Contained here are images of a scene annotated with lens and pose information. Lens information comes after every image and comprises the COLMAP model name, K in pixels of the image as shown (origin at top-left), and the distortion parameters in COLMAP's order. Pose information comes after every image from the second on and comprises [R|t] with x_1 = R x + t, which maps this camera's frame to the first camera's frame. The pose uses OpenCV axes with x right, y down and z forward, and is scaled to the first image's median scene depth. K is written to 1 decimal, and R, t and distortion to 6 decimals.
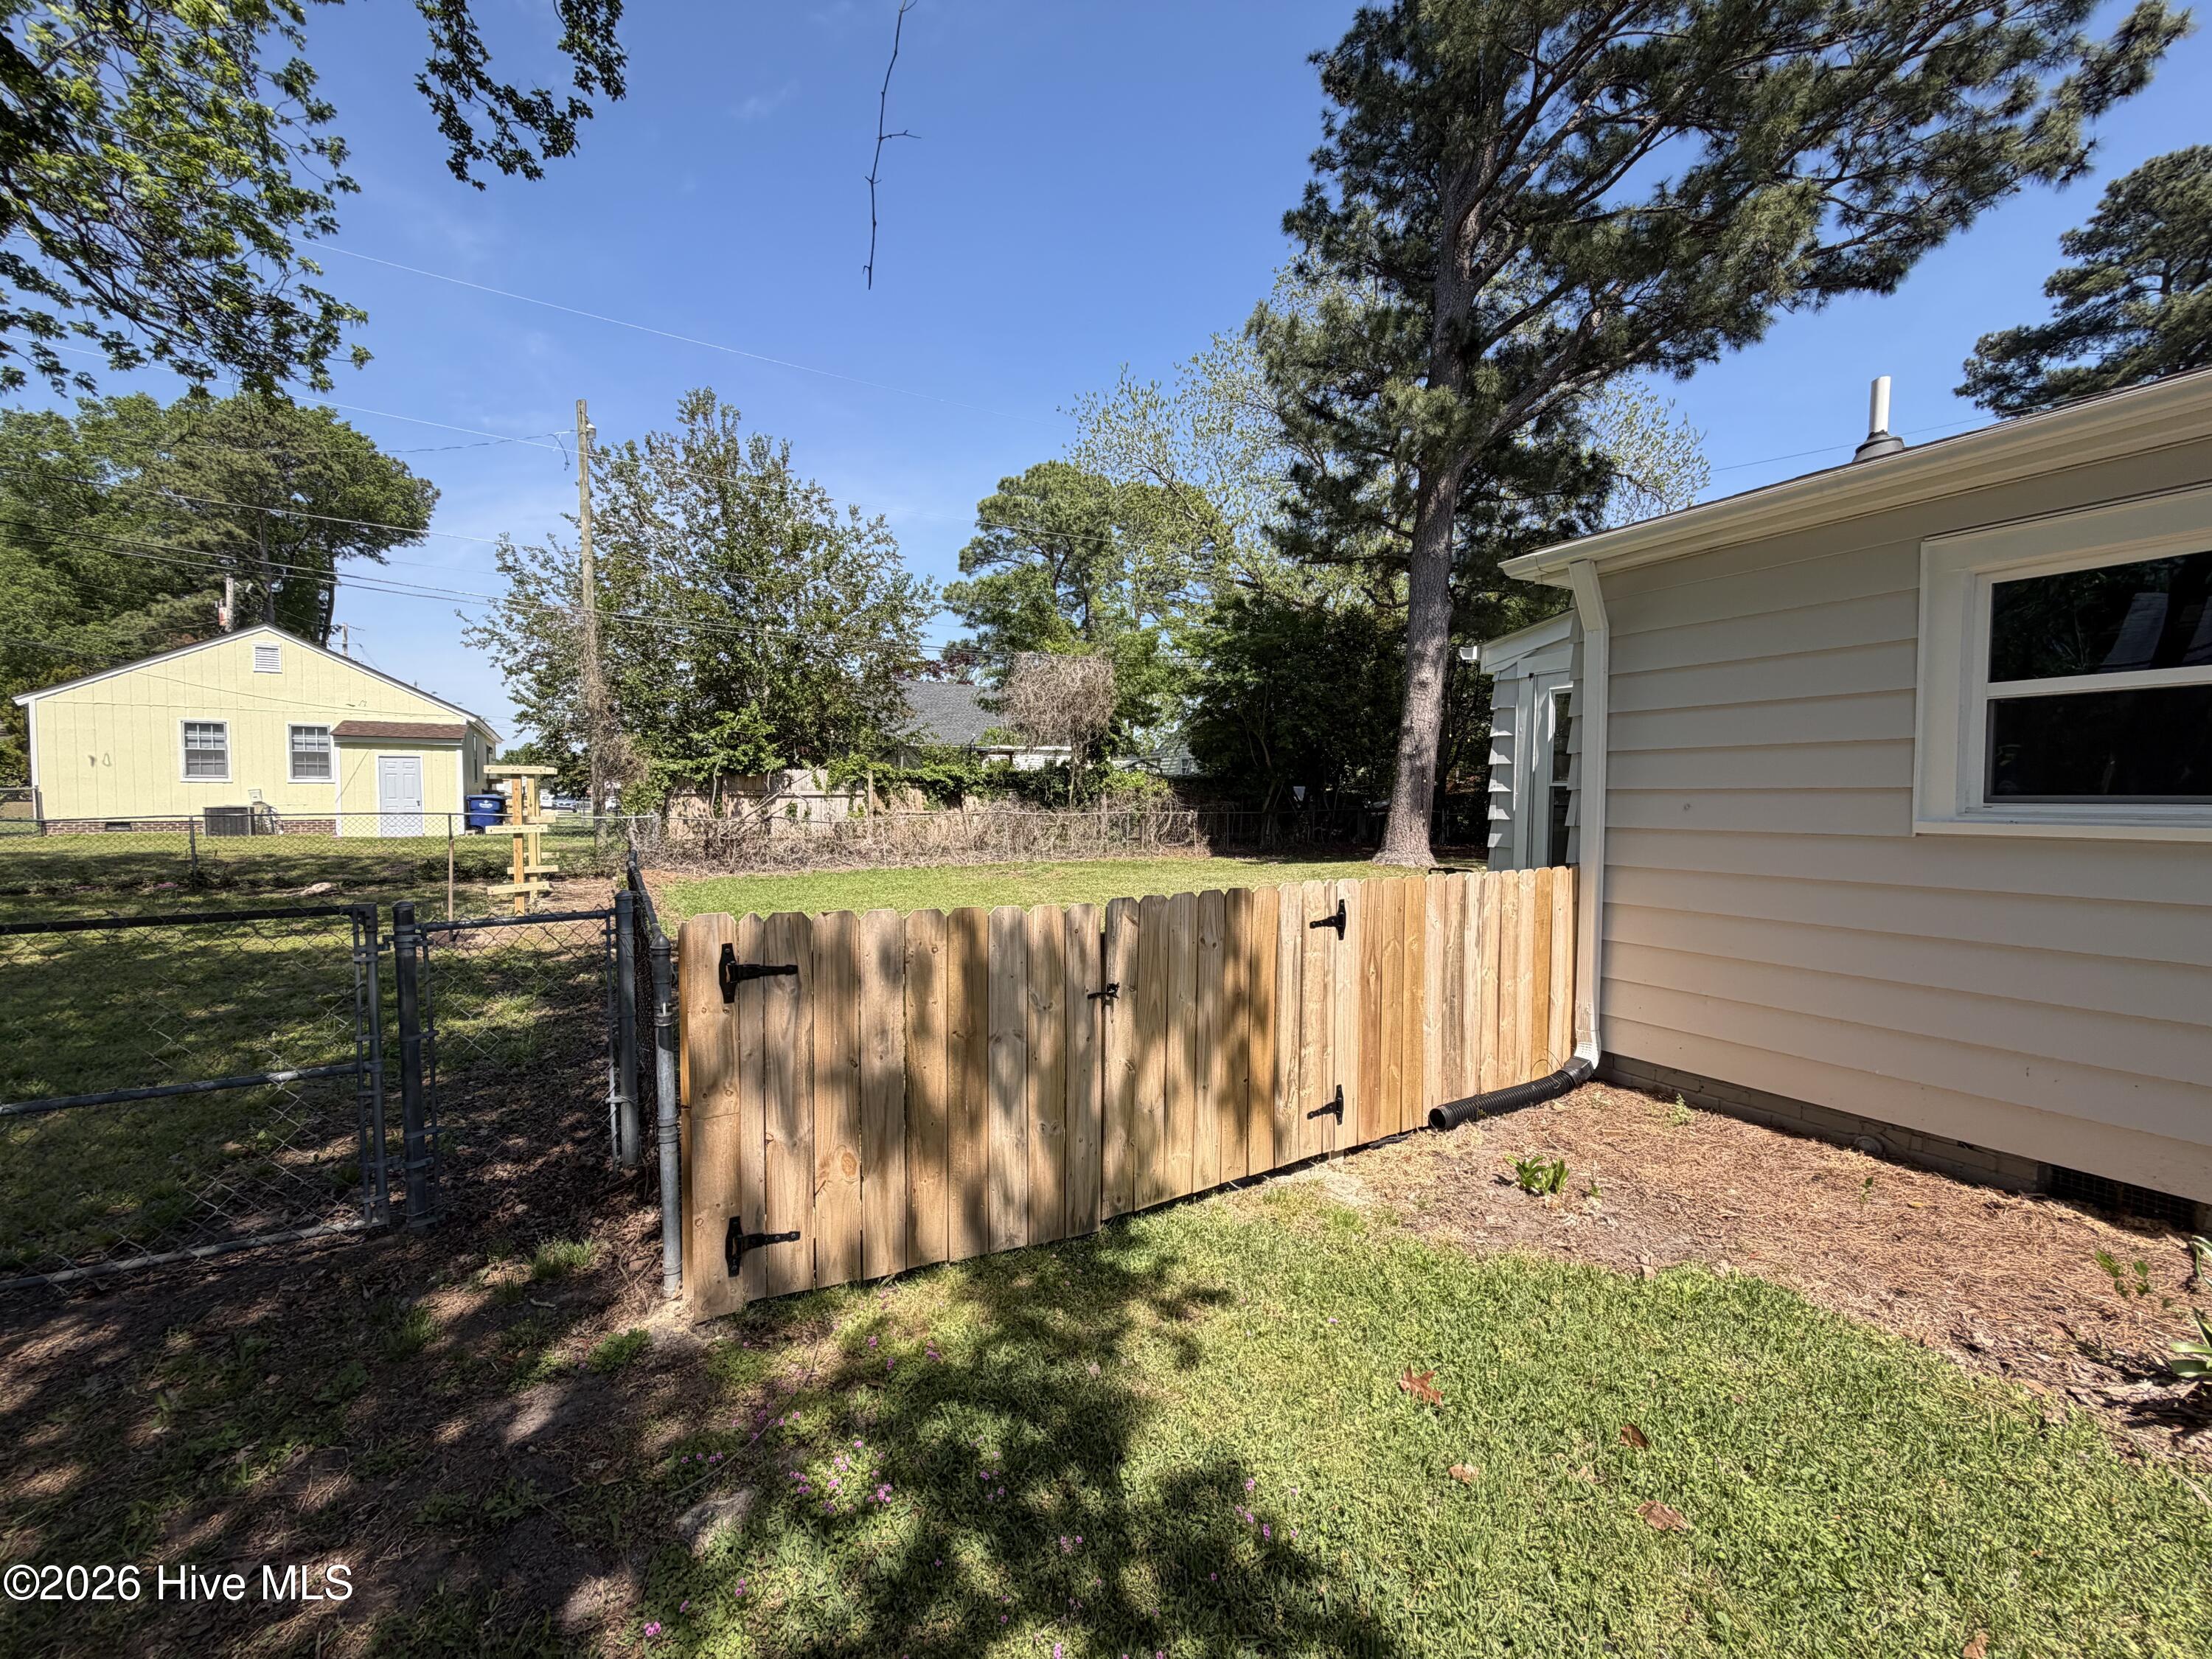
lens RADIAL K [[878.7, 0, 1104.6], [0, 878.7, 835.8], [0, 0, 1]] dist [0.000236, 0.000189]
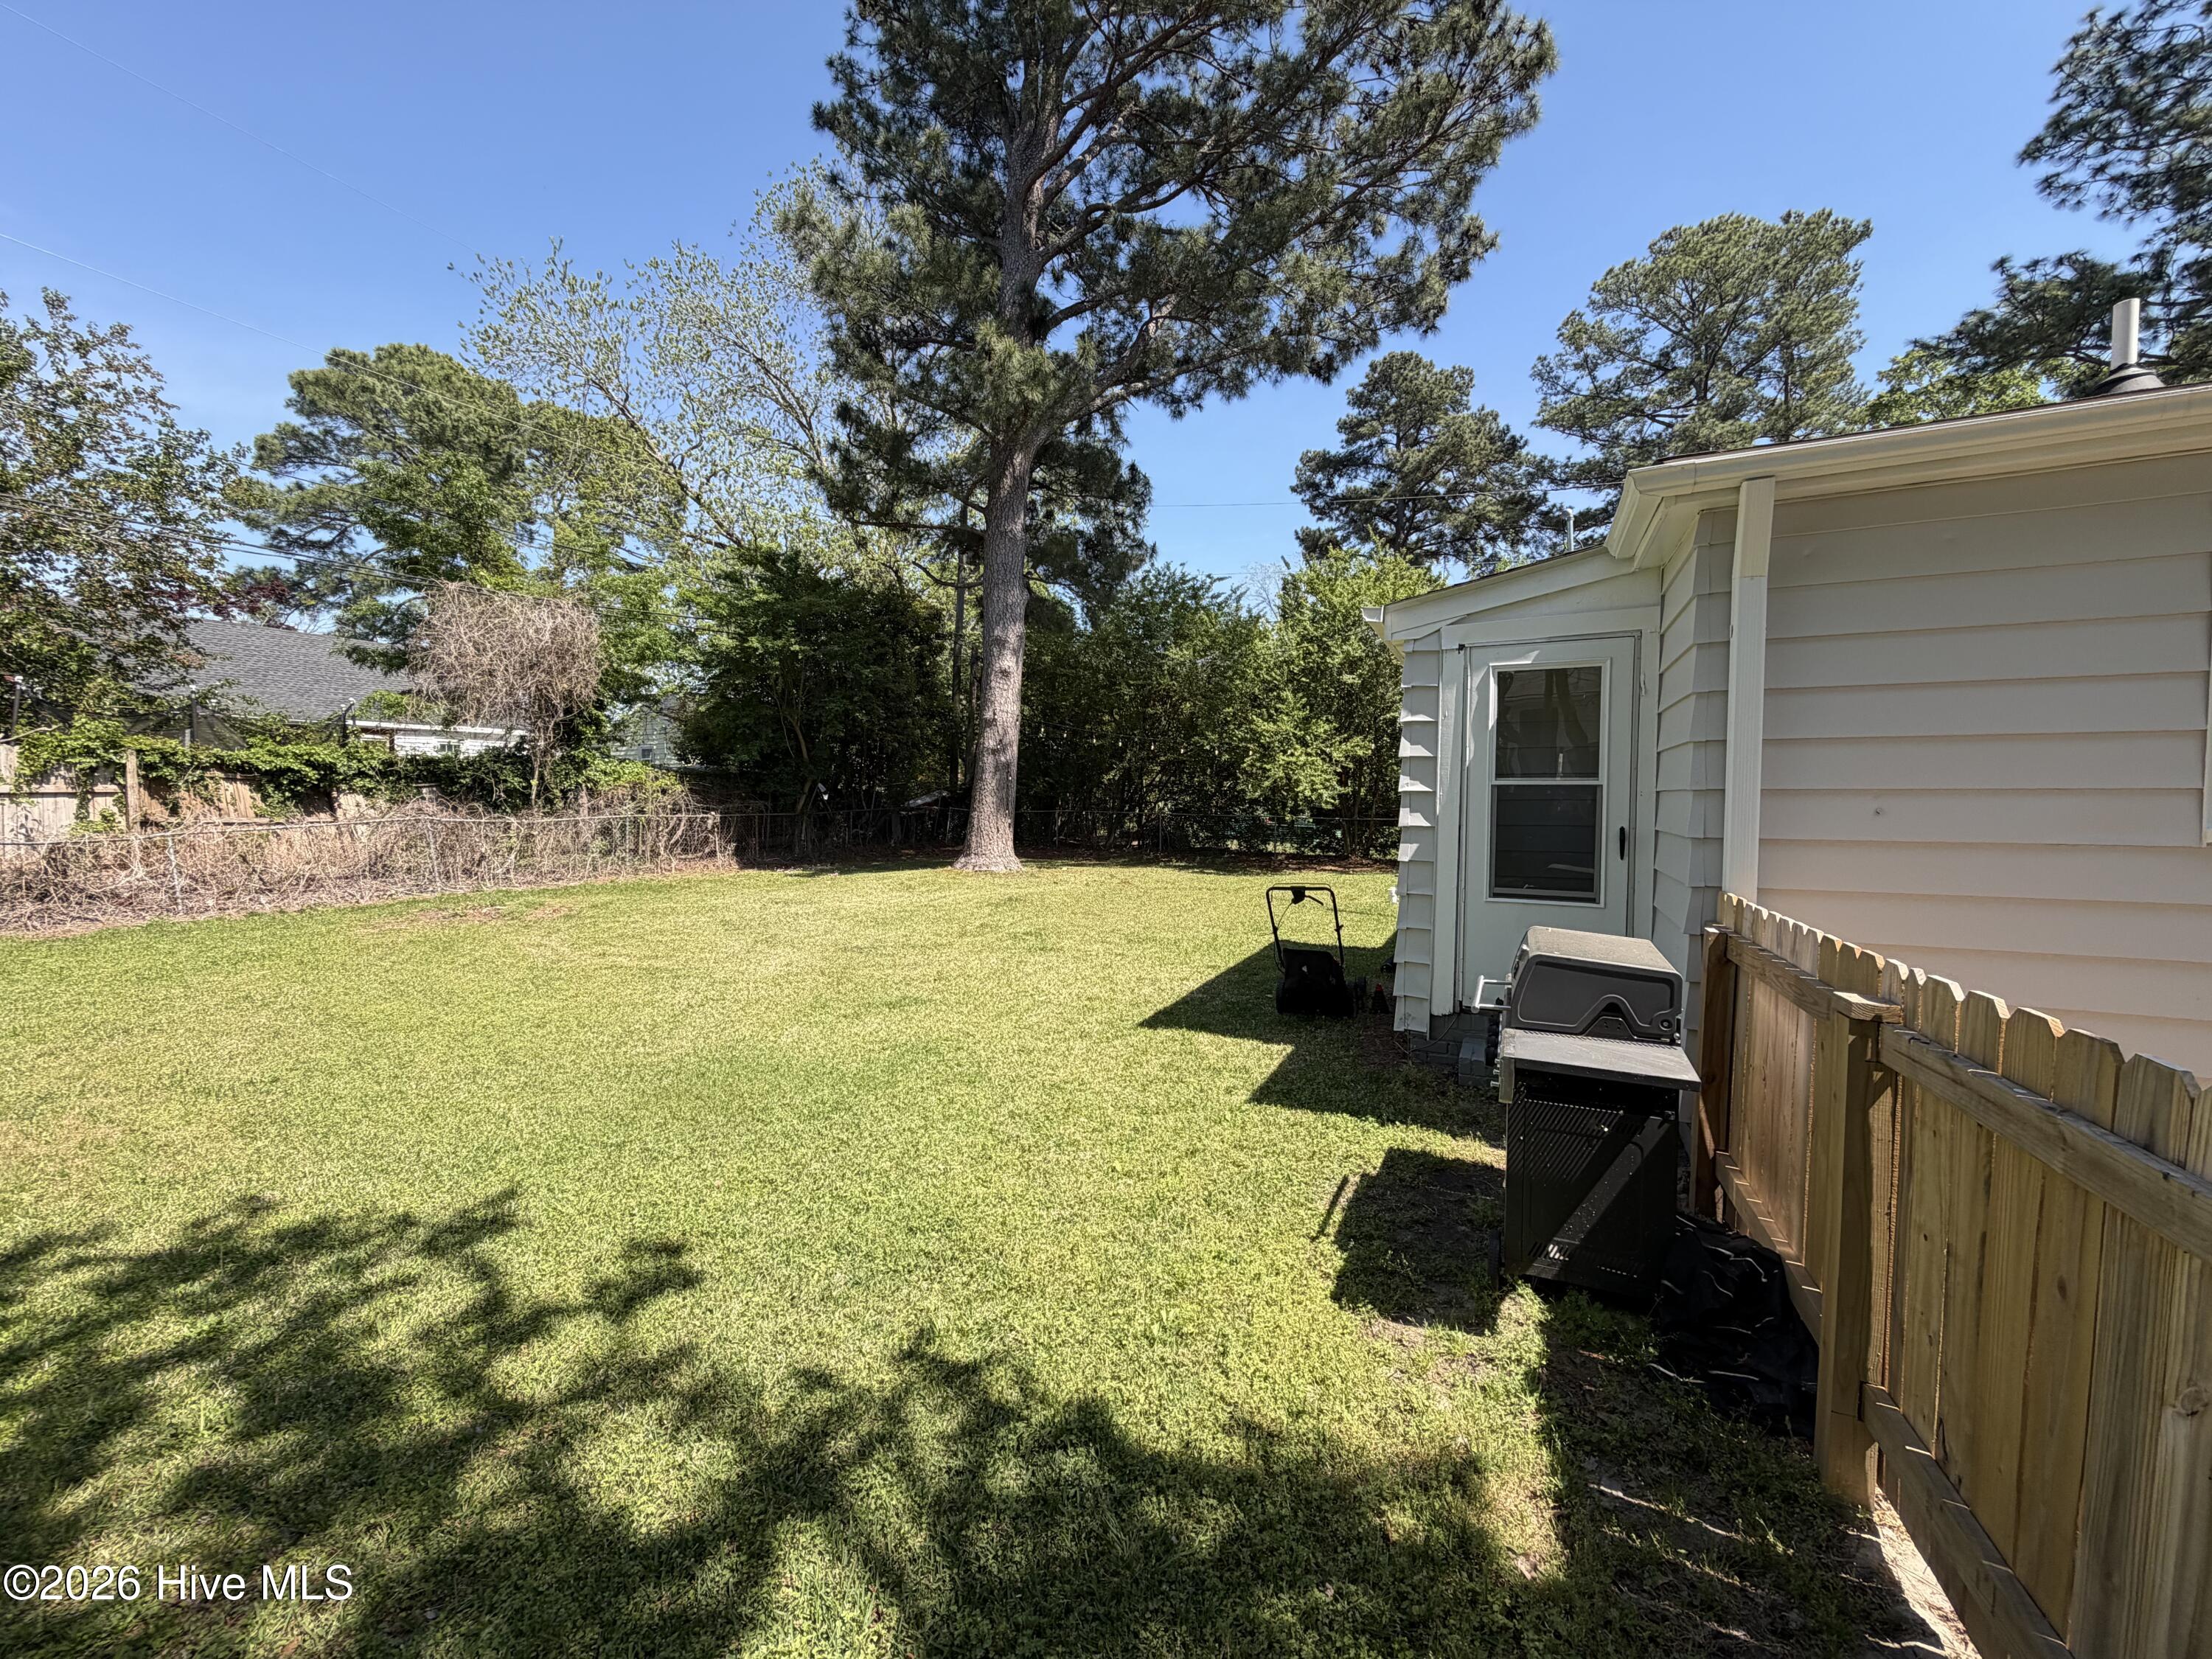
lens RADIAL K [[882.1, 0, 1105.1], [0, 882.1, 832.6], [0, 0, 1]] dist [0.000112, -0.000165]
pose [[0.817674, -0.025063, 0.575135, -0.071235], [0.025555, 0.999647, 0.007230, -0.007514], [-0.575113, 0.008786, 0.818027, 0.149395]]
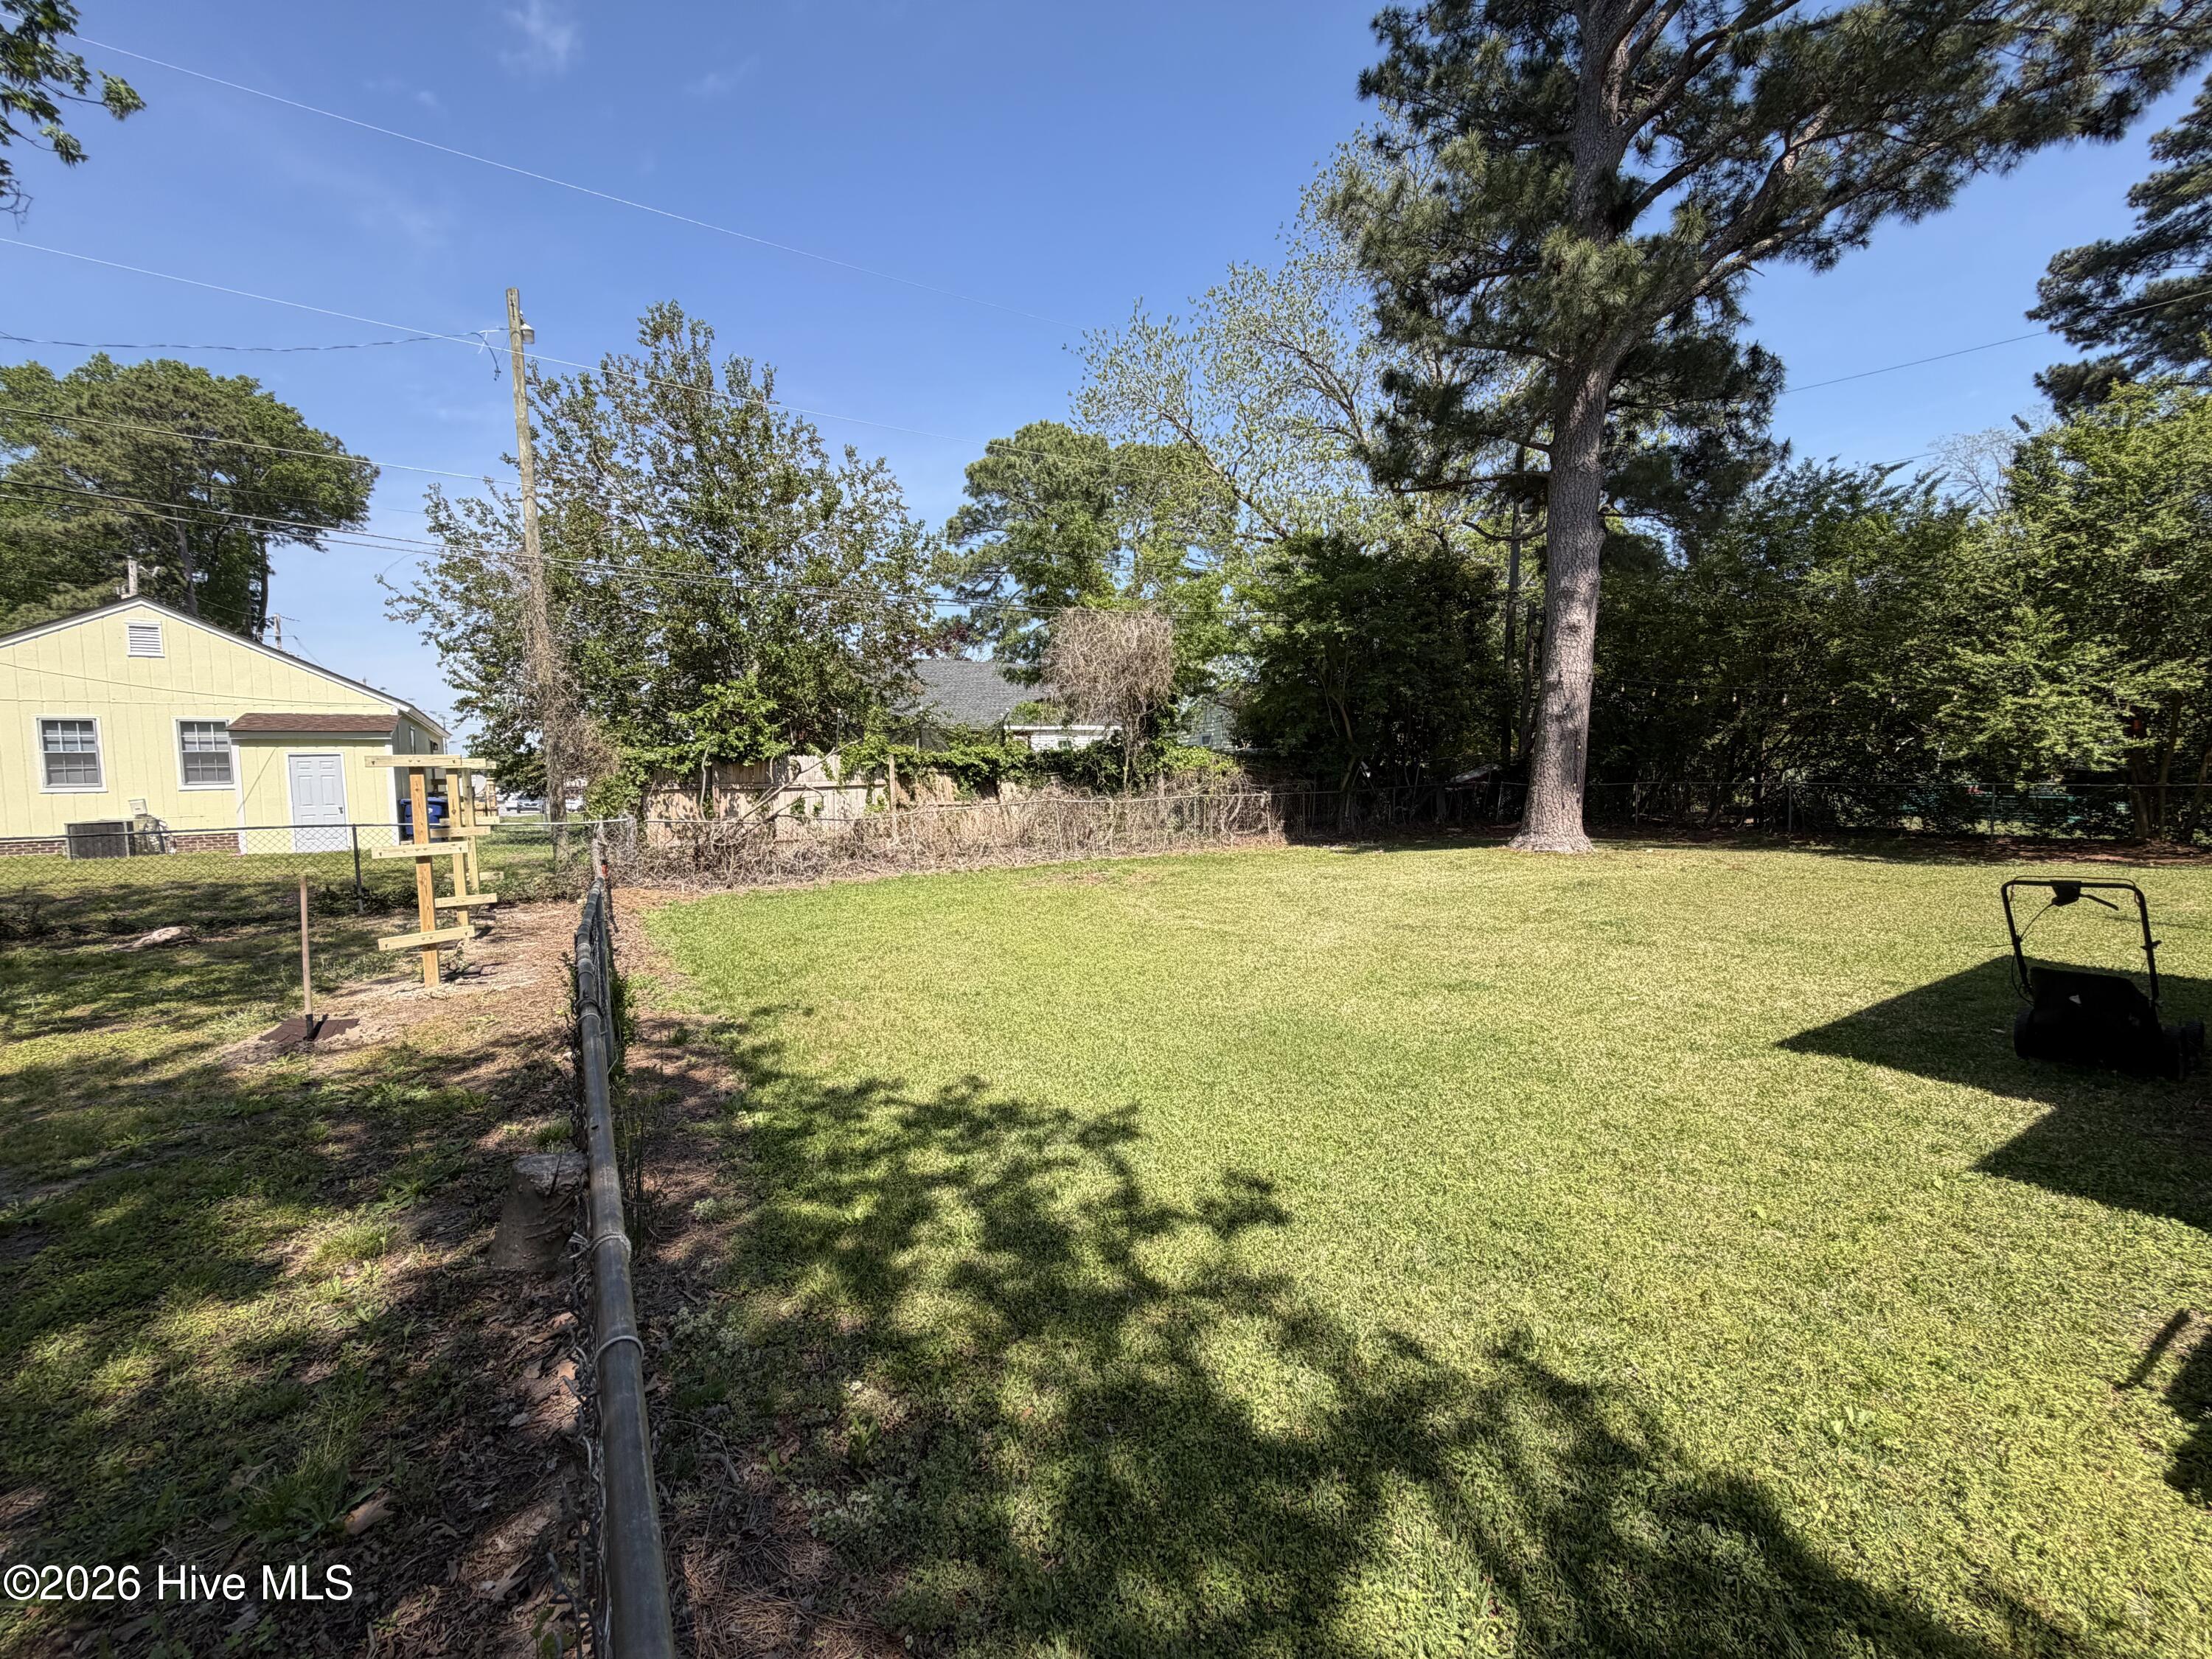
lens RADIAL K [[882.5, 0, 1102.2], [0, 882.5, 833.5], [0, 0, 1]] dist [0.000609, 0.000051]
pose [[0.999355, -0.030419, 0.019098, -0.077893], [0.030112, 0.999416, 0.016180, -0.007155], [-0.019579, -0.015595, 0.999687, 0.151099]]
